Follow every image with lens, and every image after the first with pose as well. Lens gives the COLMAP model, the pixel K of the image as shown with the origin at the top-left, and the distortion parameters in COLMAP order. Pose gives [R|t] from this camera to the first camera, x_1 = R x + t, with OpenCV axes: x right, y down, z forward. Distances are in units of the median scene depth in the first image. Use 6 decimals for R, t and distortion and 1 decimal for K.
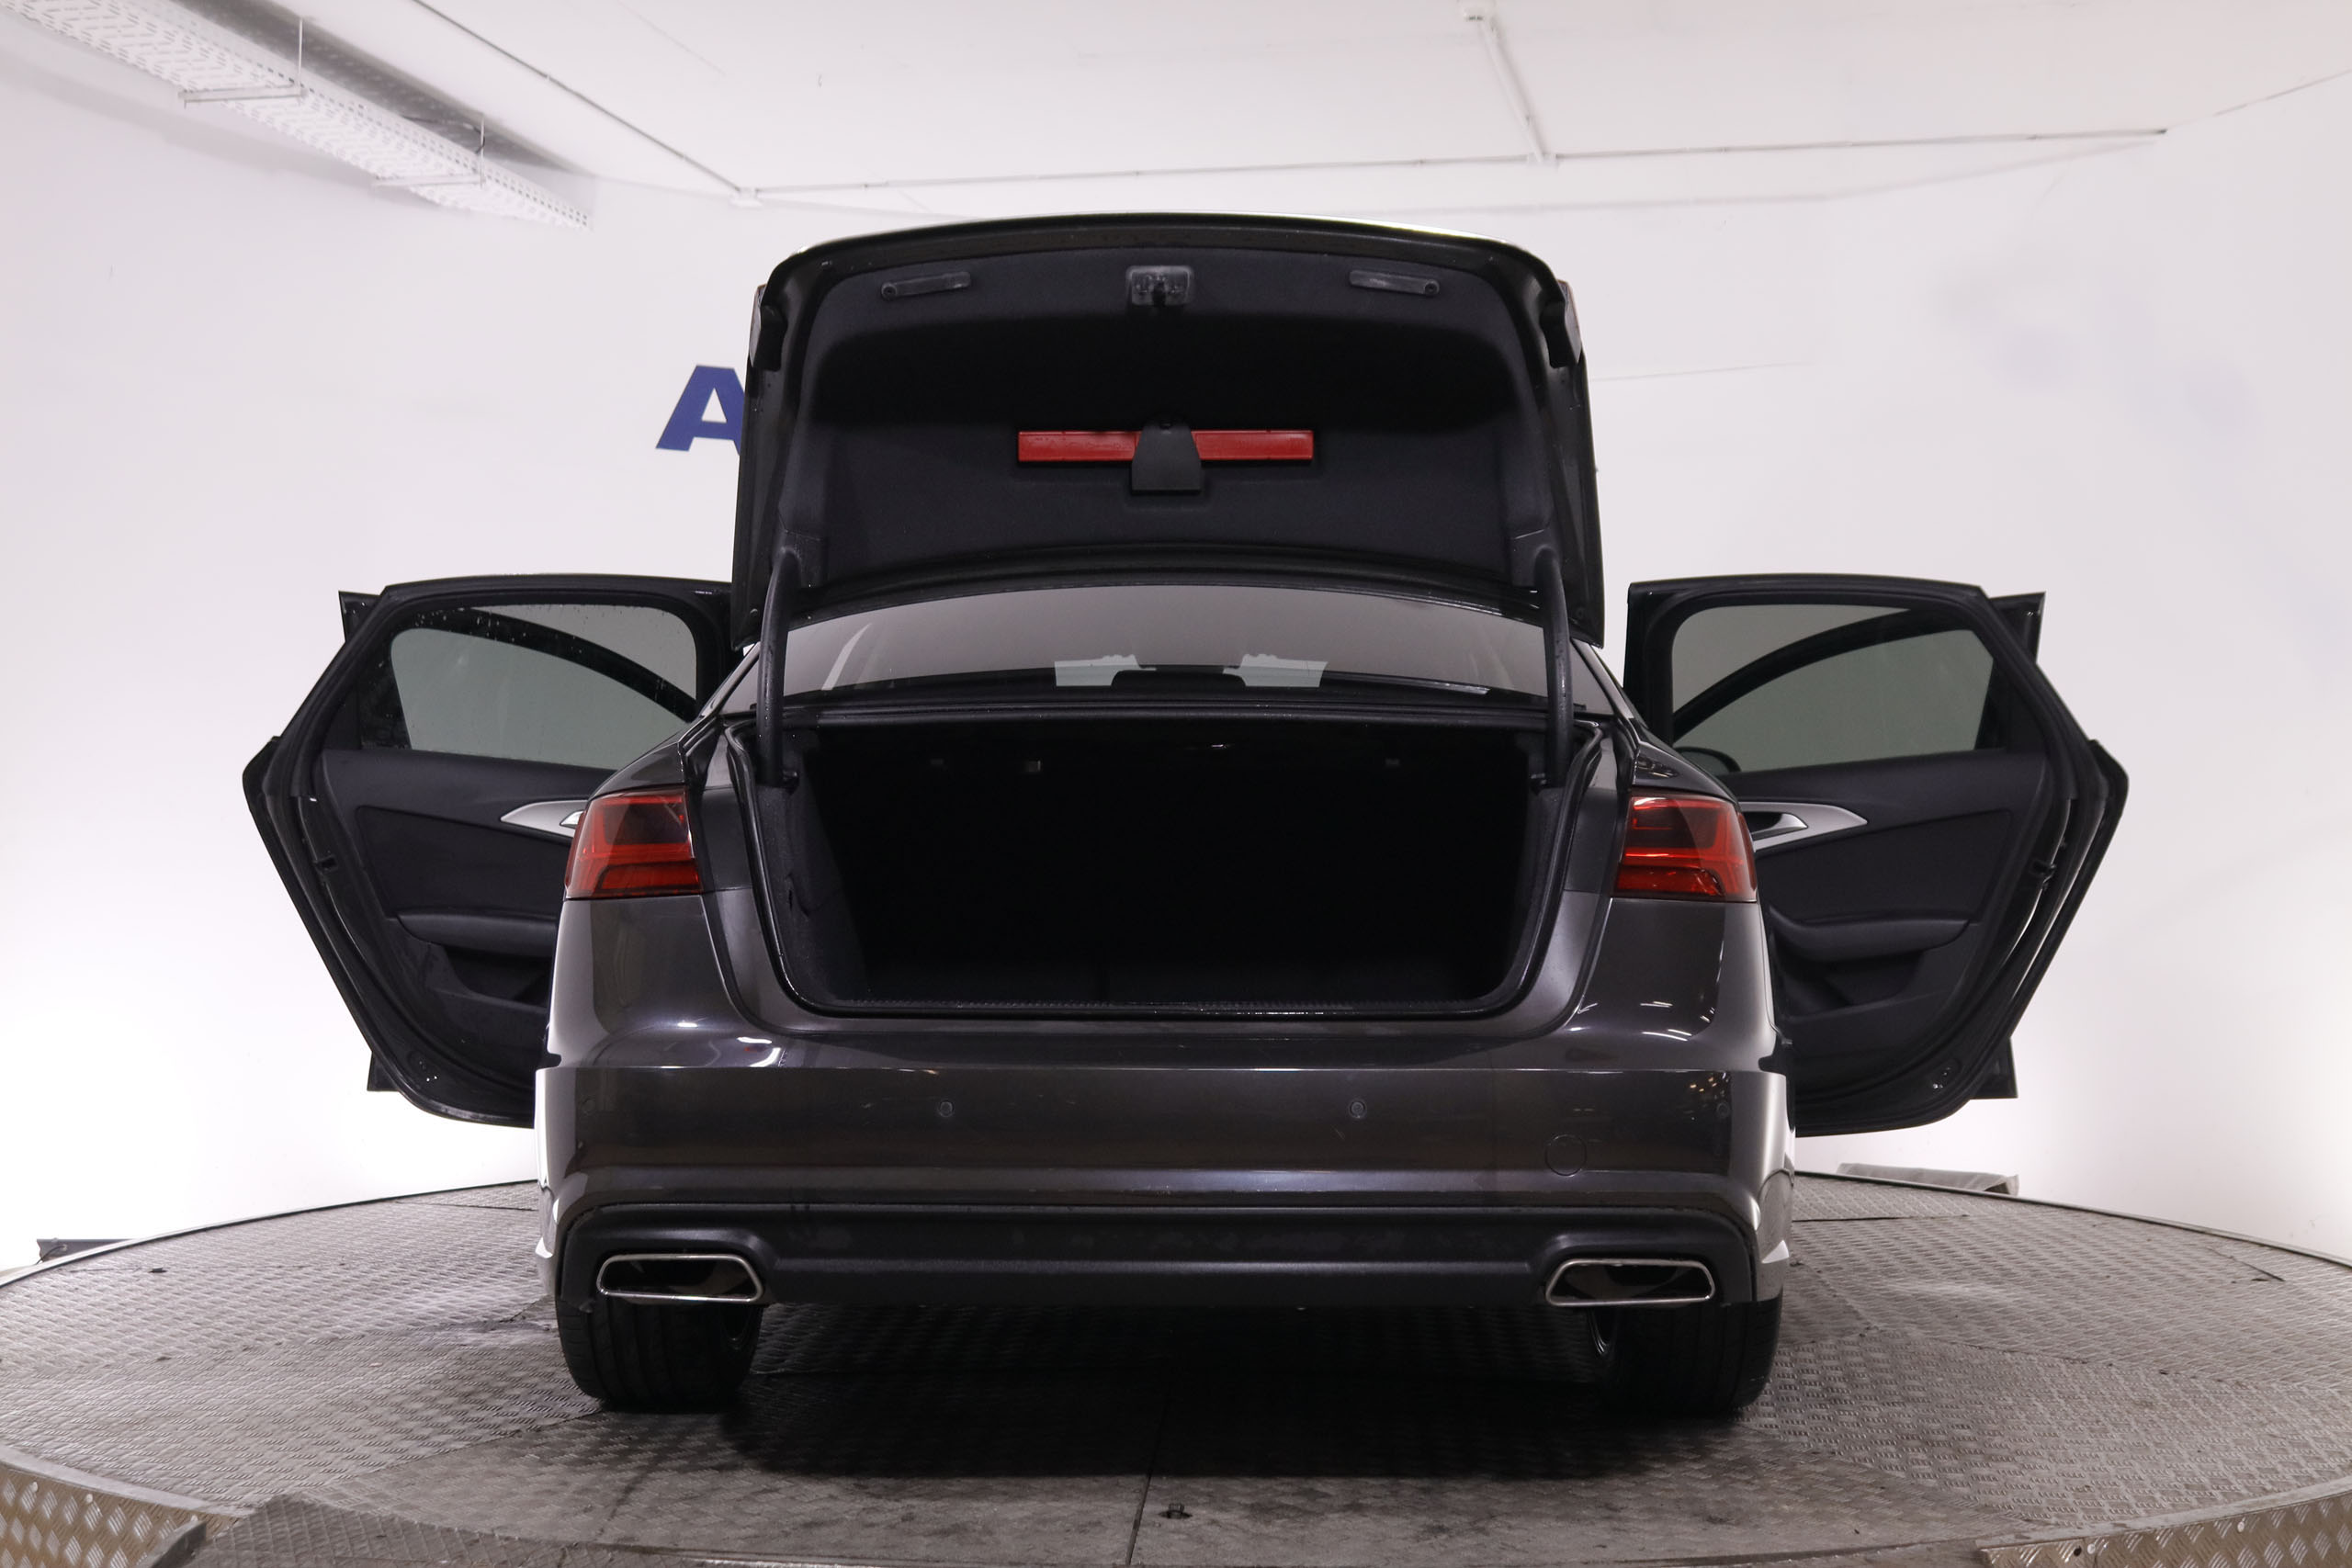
lens RADIAL K [[2918.6, 0, 1193.9], [0, 2918.6, 766.8], [0, 0, 1]] dist [-0.089538, 0.164073]
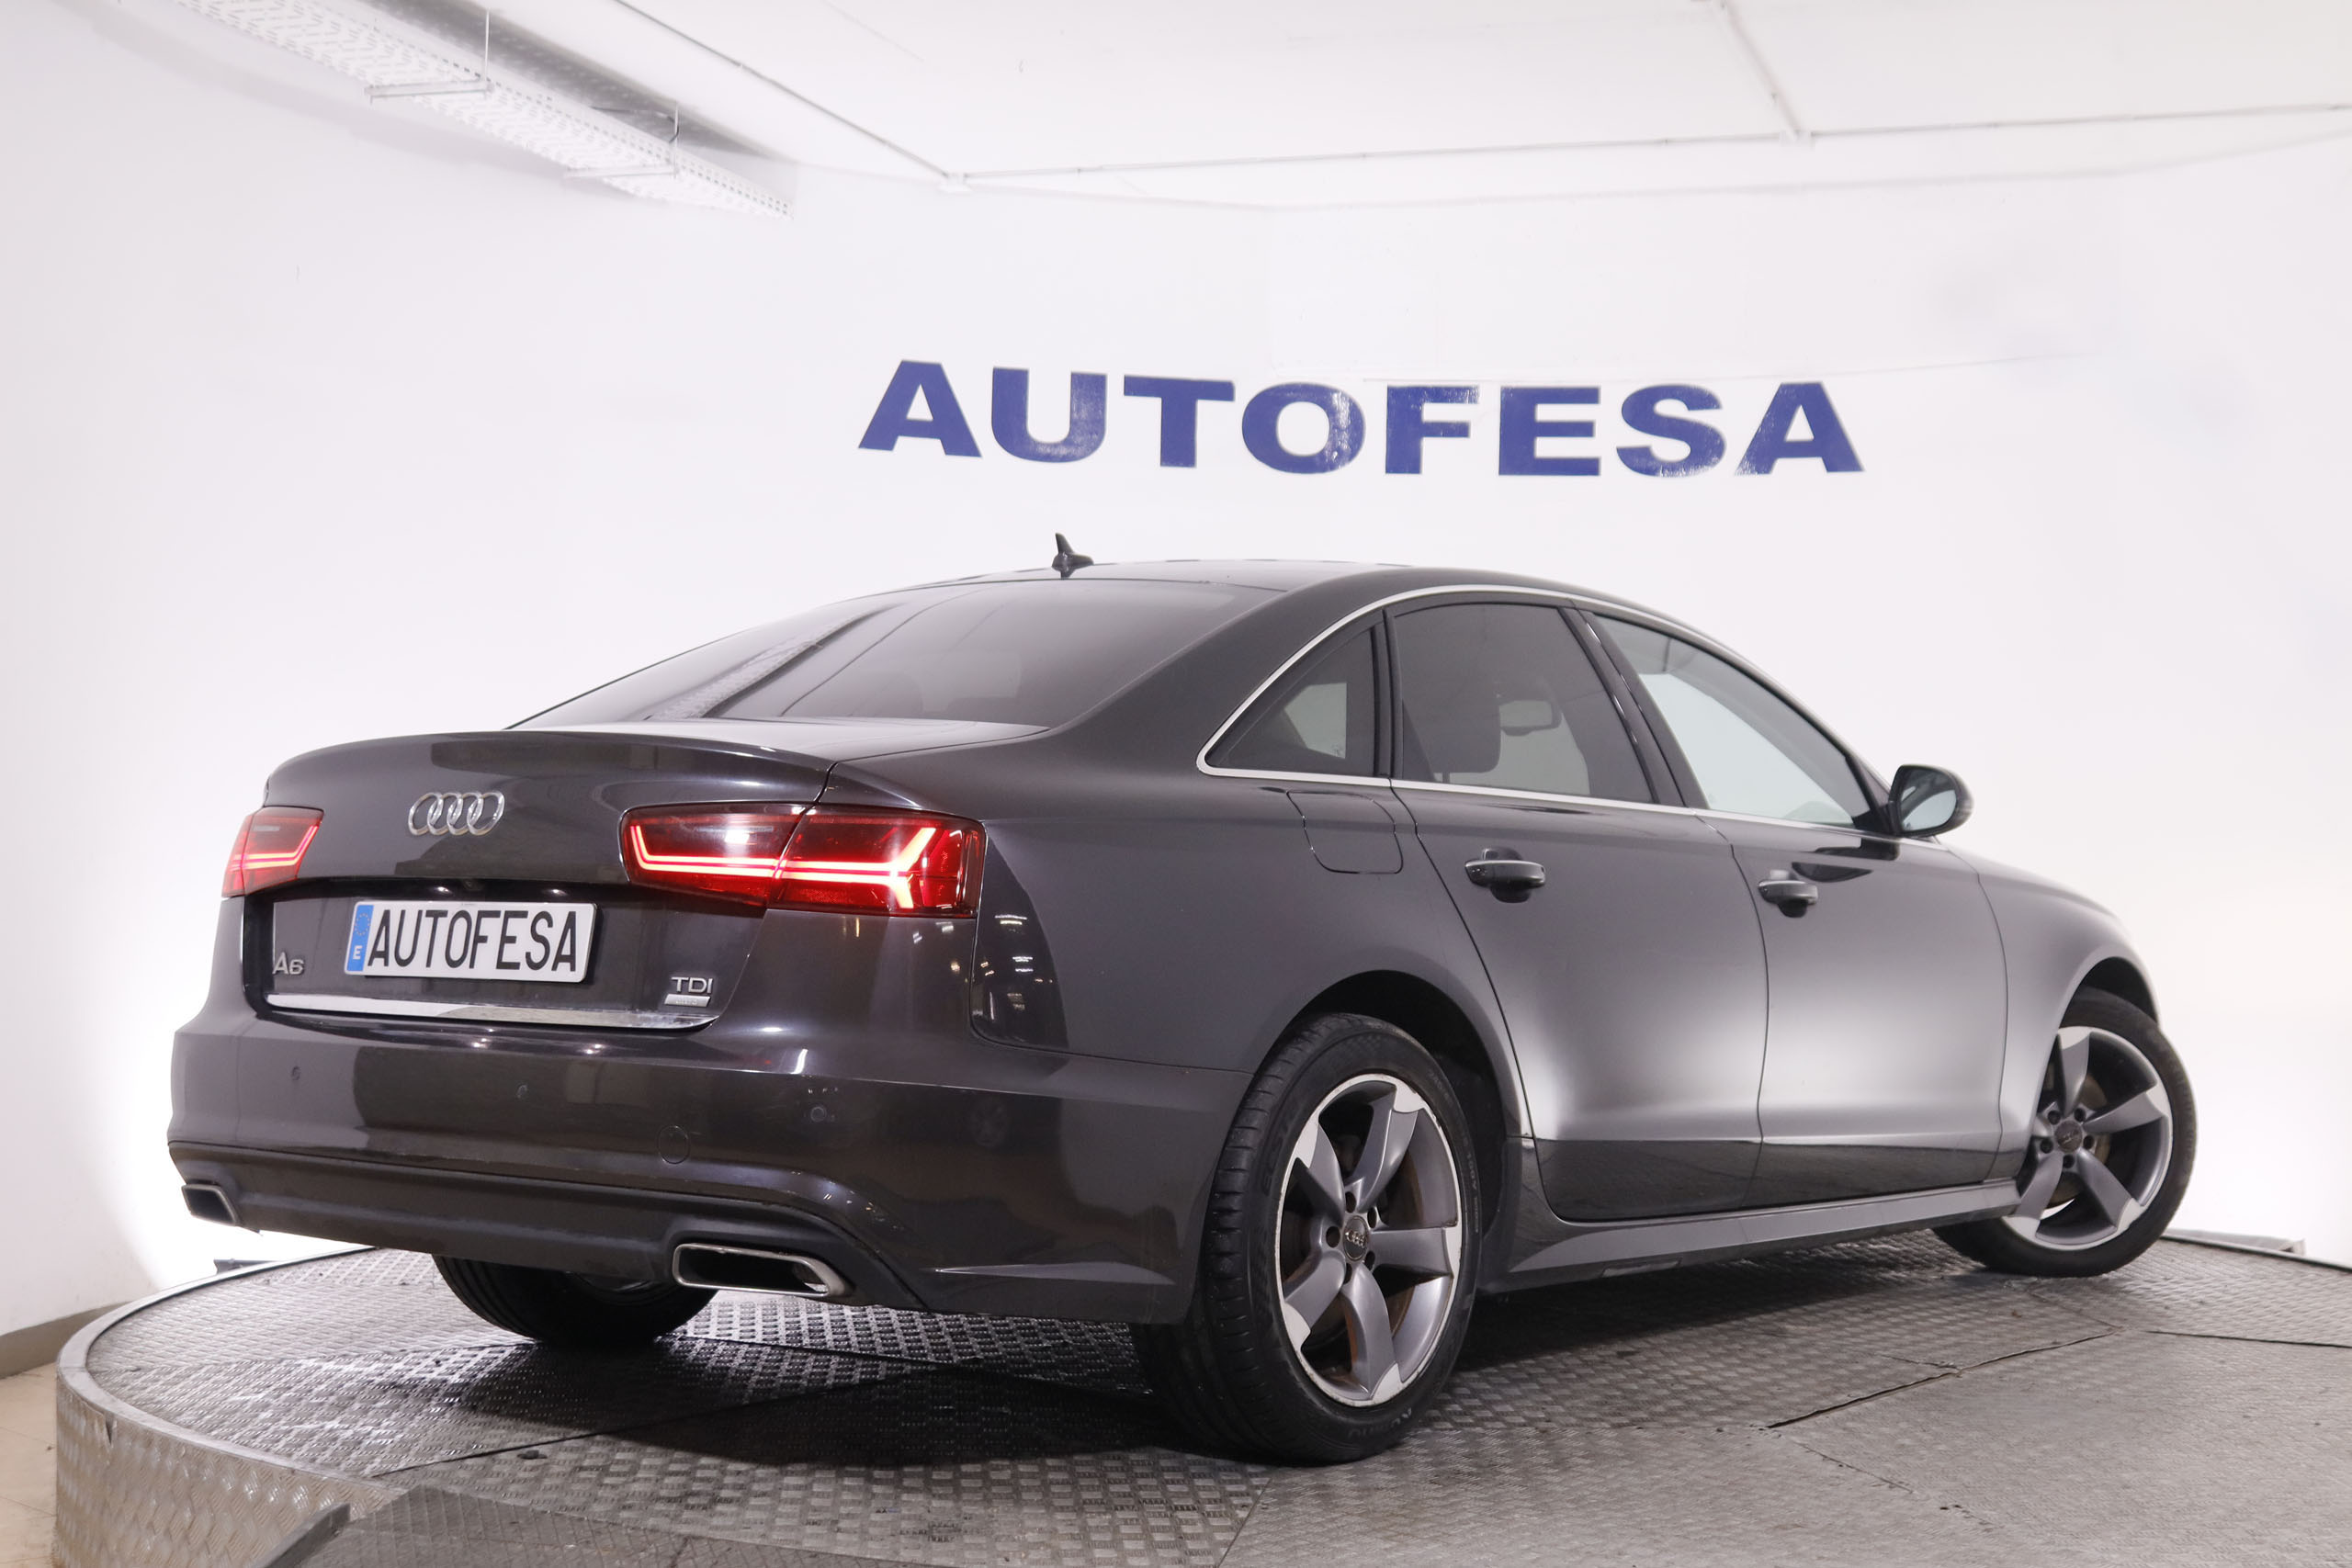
lens RADIAL K [[3288.4, 0, 1190.1], [0, 3288.4, 784.2], [0, 0, 1]] dist [-0.051067, 0.110627]
pose [[0.995038, 0.008506, -0.099132, 0.034015], [-0.008471, 0.999964, 0.000770, -0.001213], [0.099135, 0.000074, 0.995074, -0.066846]]
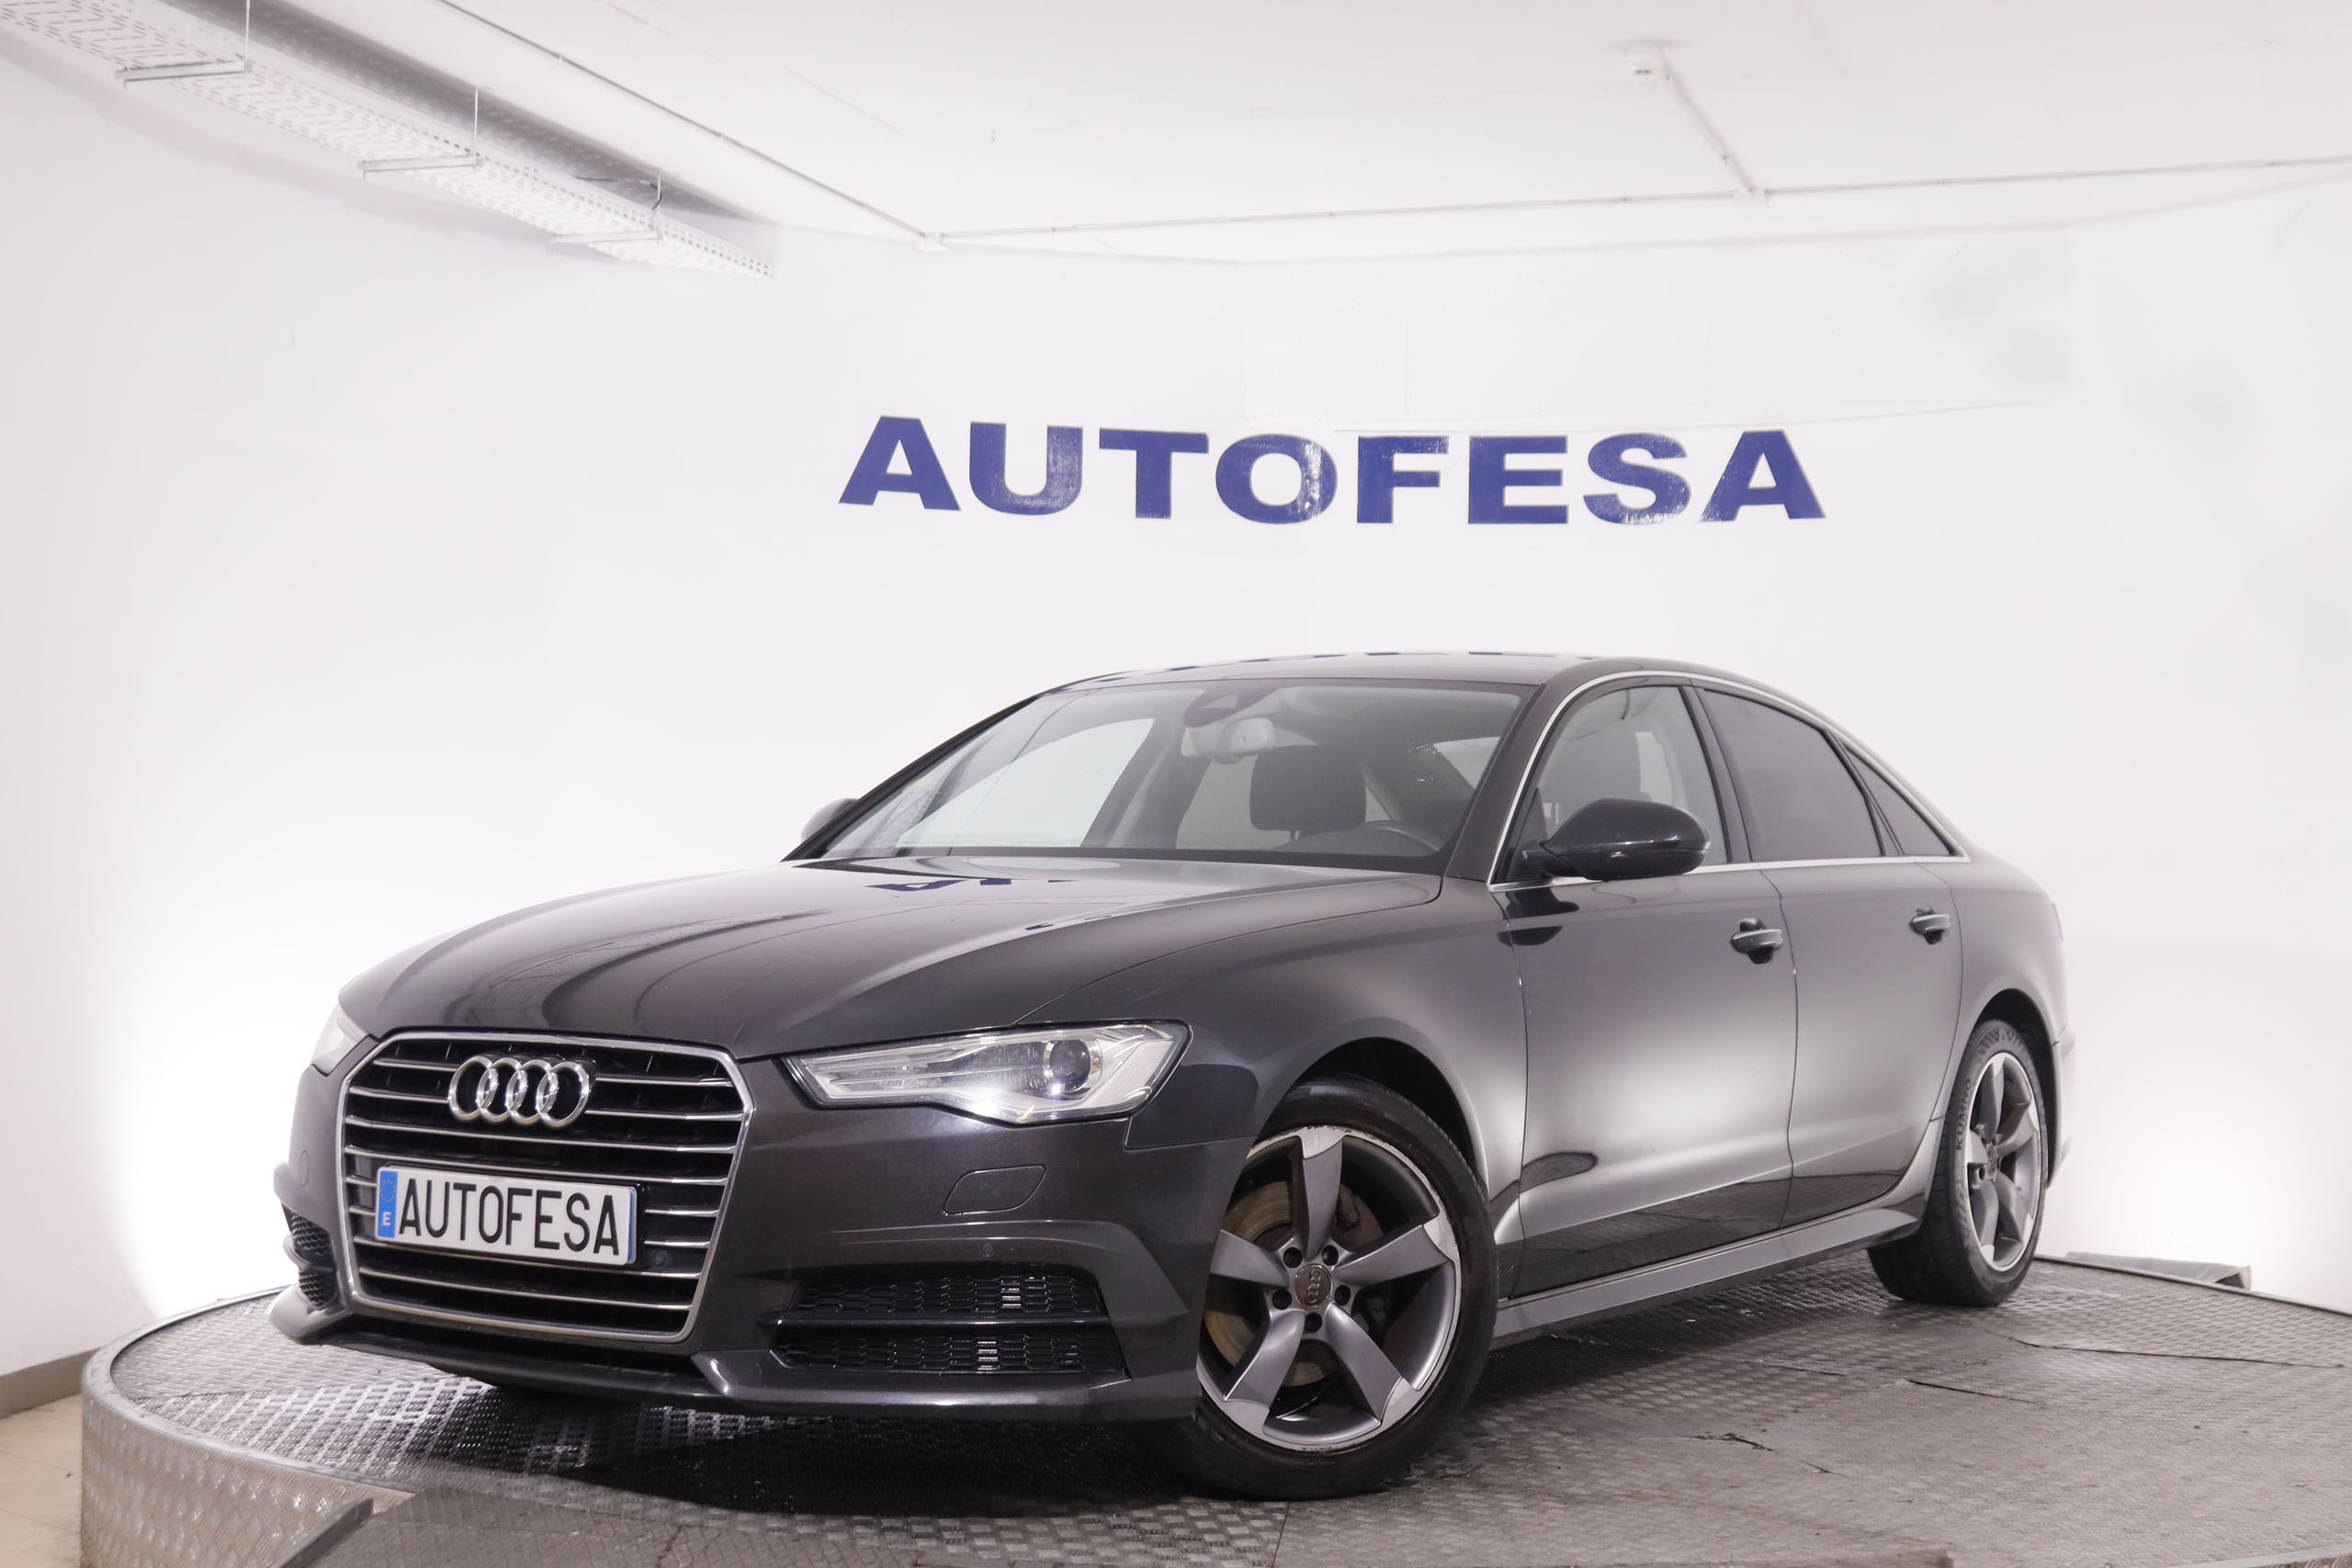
lens RADIAL K [[3442.6, 0, 1187.5], [0, 3442.6, 781.0], [0, 0, 1]] dist [-0.038921, 0.110195]
pose [[0.994820, 0.000007, -0.101653, 0.052871], [-0.001168, 0.999935, -0.011356, -0.003812], [0.101647, 0.011416, 0.994755, -0.145616]]
